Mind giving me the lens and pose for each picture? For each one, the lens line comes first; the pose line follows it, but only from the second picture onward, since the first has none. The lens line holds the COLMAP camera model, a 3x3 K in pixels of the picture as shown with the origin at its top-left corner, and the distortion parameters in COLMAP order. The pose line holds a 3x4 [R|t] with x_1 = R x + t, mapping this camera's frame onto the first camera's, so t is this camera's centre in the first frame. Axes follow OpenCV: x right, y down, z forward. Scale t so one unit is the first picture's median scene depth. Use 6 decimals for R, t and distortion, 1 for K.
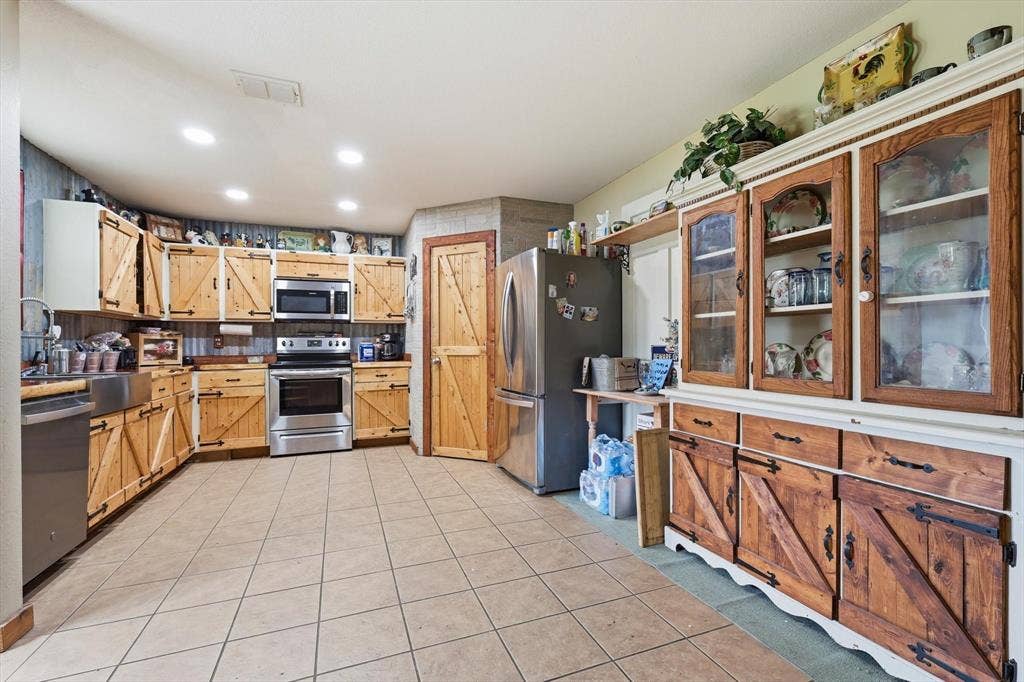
lens RADIAL K [[460.4, 0, 510.9], [0, 460.4, 344.0], [0, 0, 1]] dist [-0.001435, 0.000413]
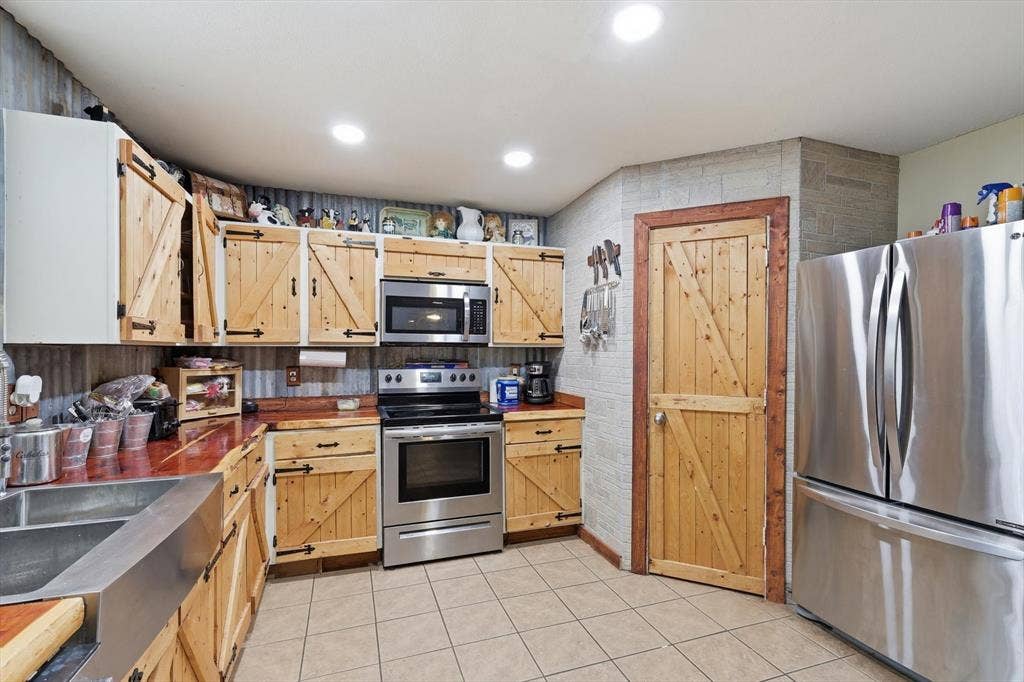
lens RADIAL K [[460.4, 0, 495.6], [0, 460.4, 349.2], [0, 0, 1]] dist [-0.001435, 0.000413]
pose [[0.999349, 0.010691, -0.034459, -0.354105], [-0.010324, 0.999888, 0.010823, -0.056989], [0.034571, -0.010460, 0.999348, 0.389837]]
